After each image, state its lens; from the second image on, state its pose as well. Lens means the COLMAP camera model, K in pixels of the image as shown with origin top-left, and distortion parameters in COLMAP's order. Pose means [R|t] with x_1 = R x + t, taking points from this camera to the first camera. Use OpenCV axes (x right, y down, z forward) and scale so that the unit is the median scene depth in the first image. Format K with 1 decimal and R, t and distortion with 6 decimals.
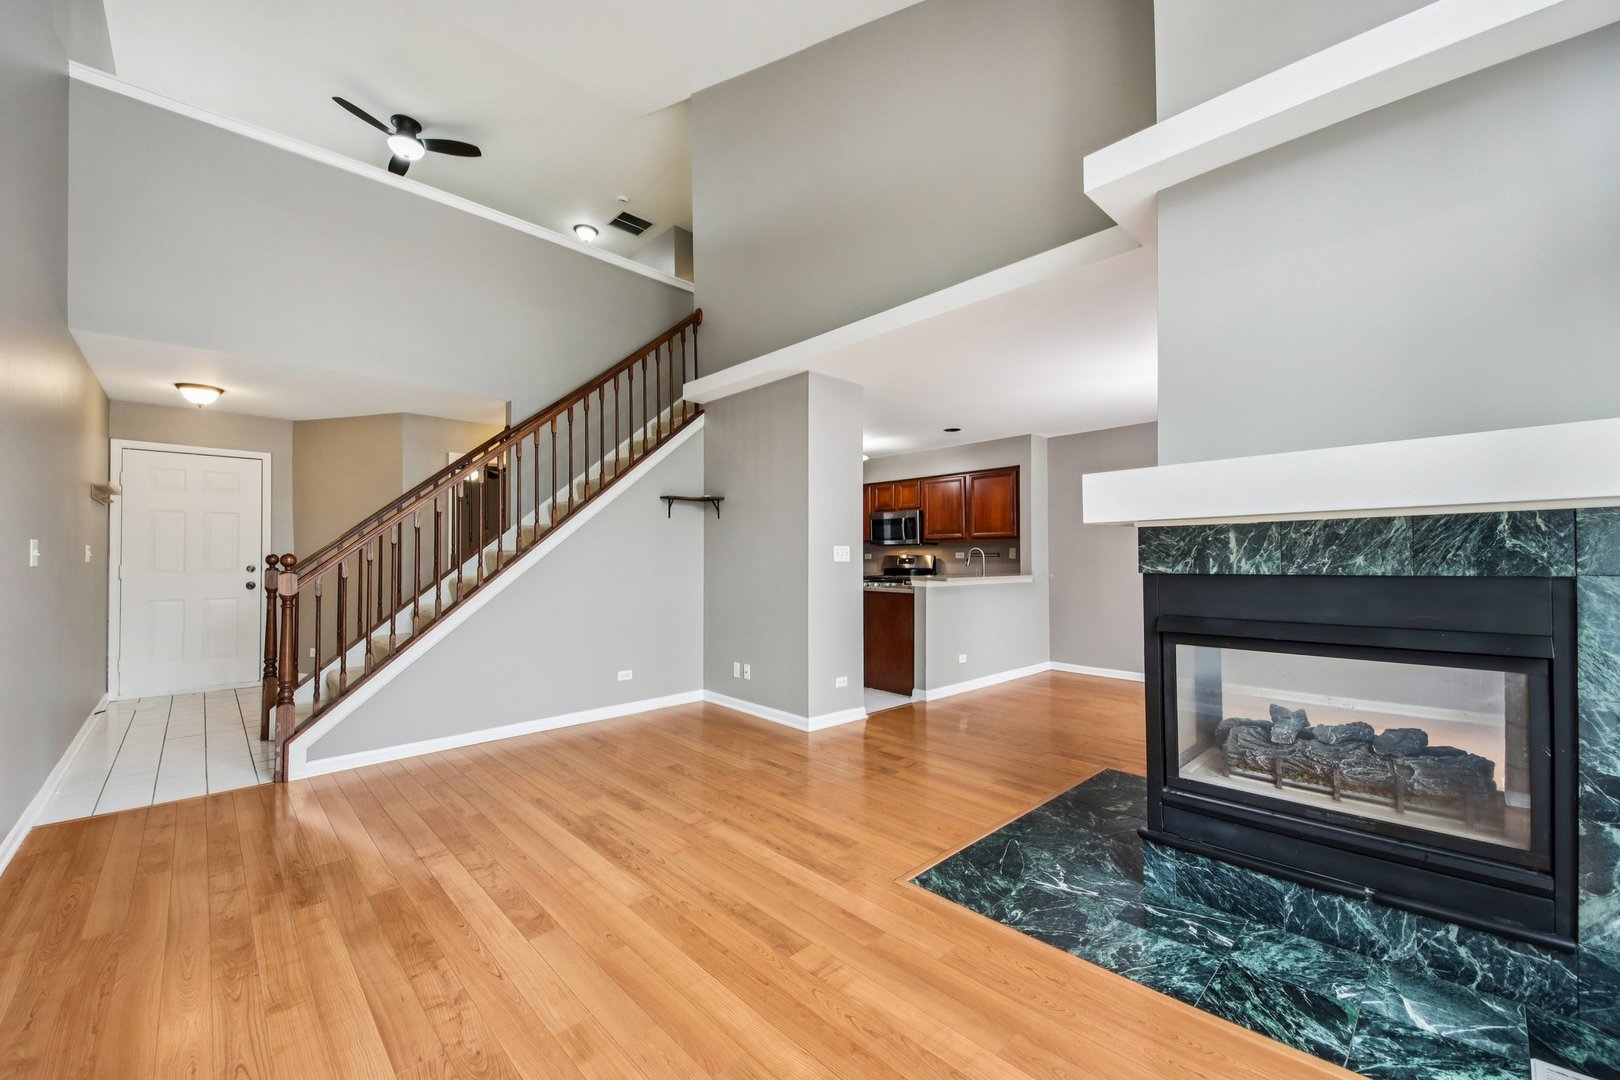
lens RADIAL K [[631.5, 0, 802.7], [0, 631.5, 546.0], [0, 0, 1]] dist [0.021040, -0.018233]
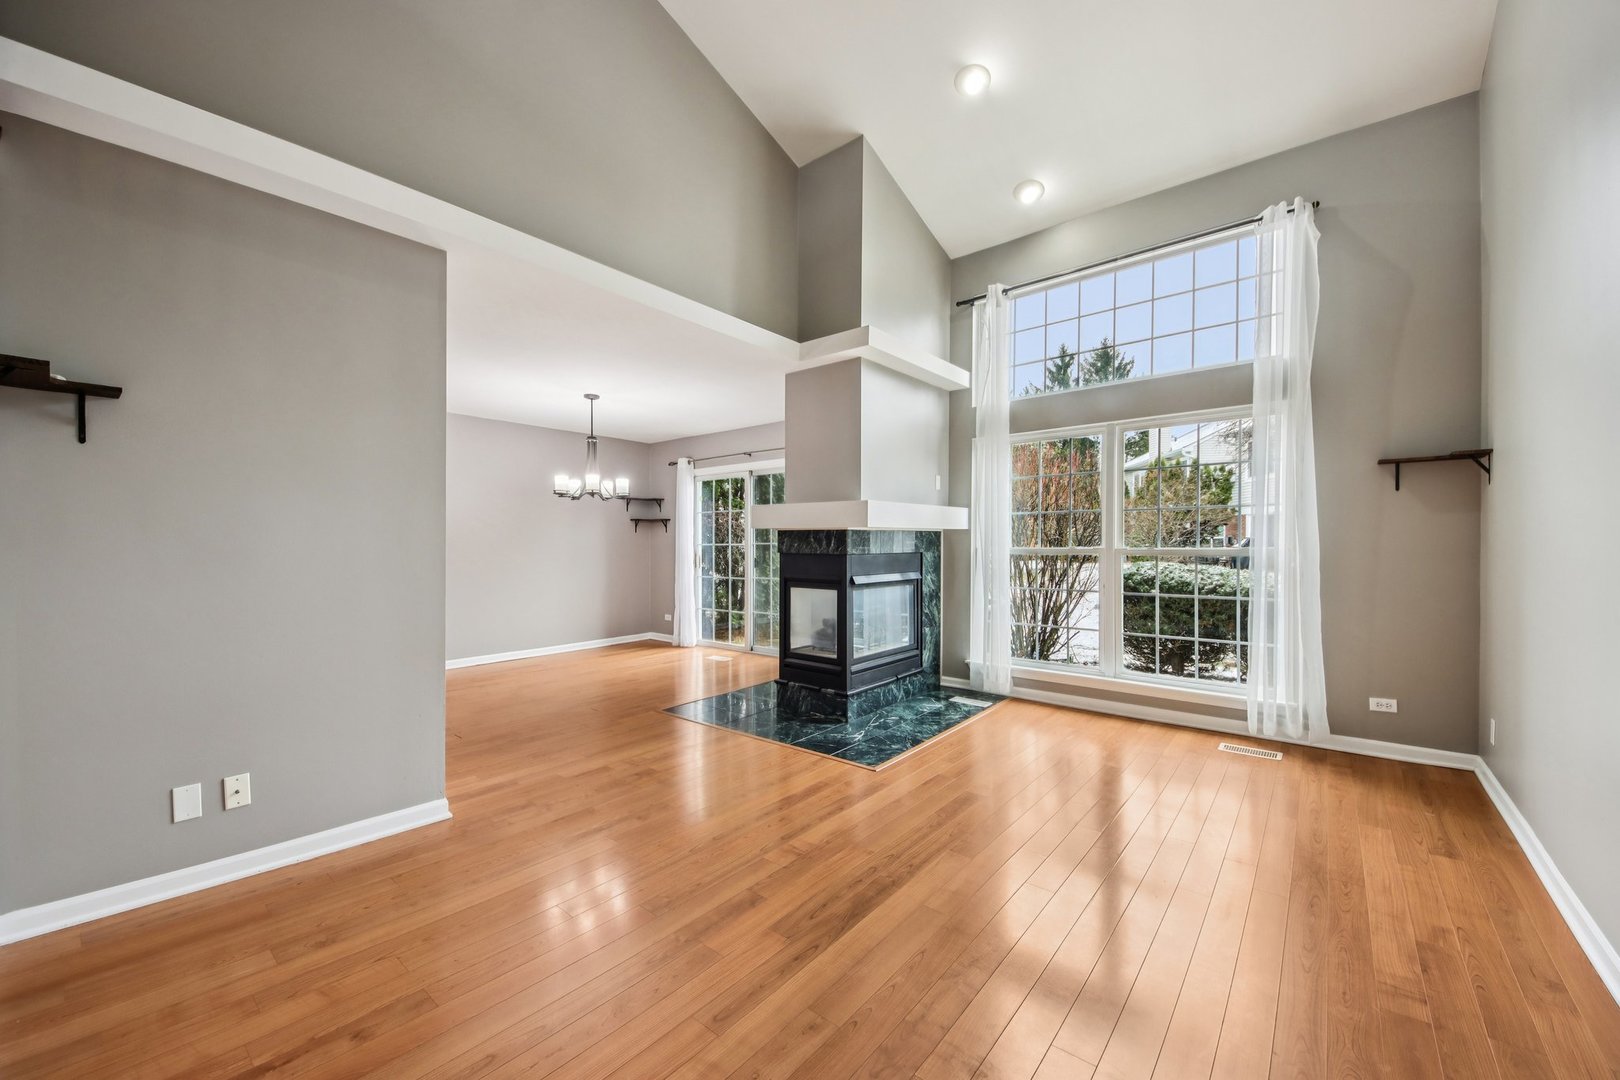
lens RADIAL K [[631.5, 0, 802.7], [0, 631.5, 546.0], [0, 0, 1]] dist [0.021040, -0.018233]
pose [[-0.123493, -0.000811, 0.992345, -1.266435], [-0.018239, 0.999833, -0.001452, 0.025617], [-0.992178, -0.018278, -0.123487, 1.363467]]
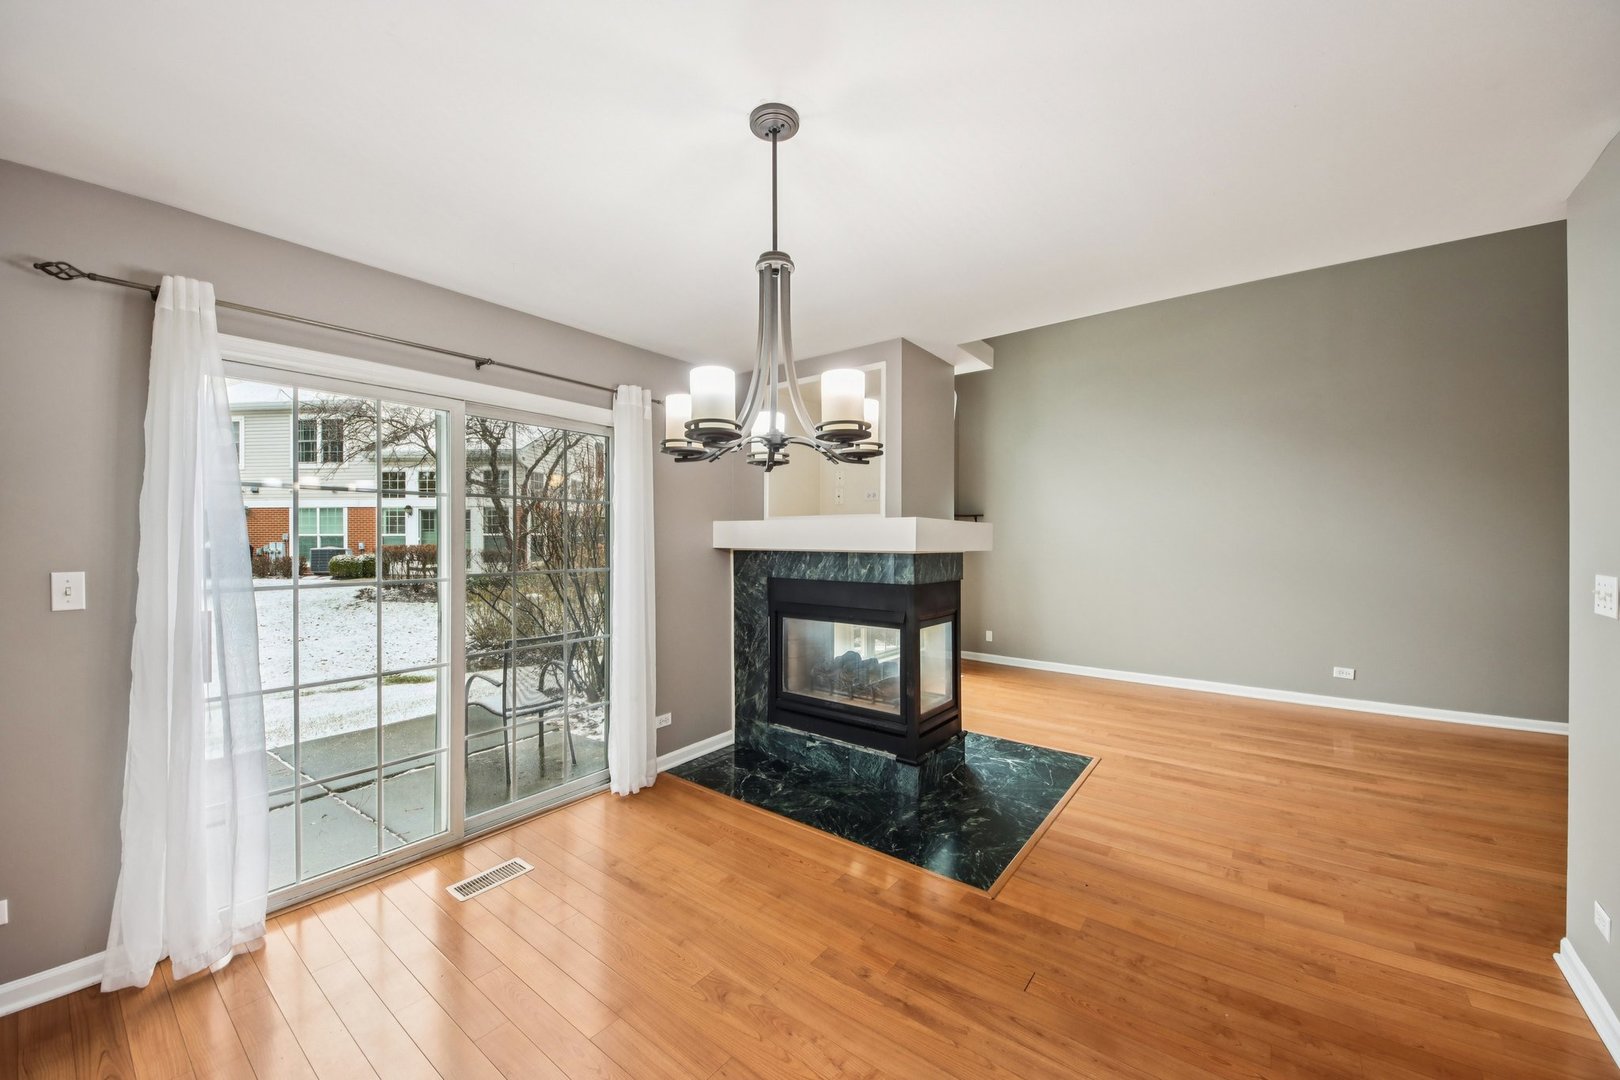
lens RADIAL K [[606.7, 0, 810.0], [0, 606.7, 540.0], [0, 0, 1]] dist [0.019732, -0.015537]
pose [[-0.985462, 0.000980, -0.169894, 1.216564], [0.003136, 0.999918, -0.012417, -0.044467], [0.169868, -0.012770, -0.985384, 2.532076]]
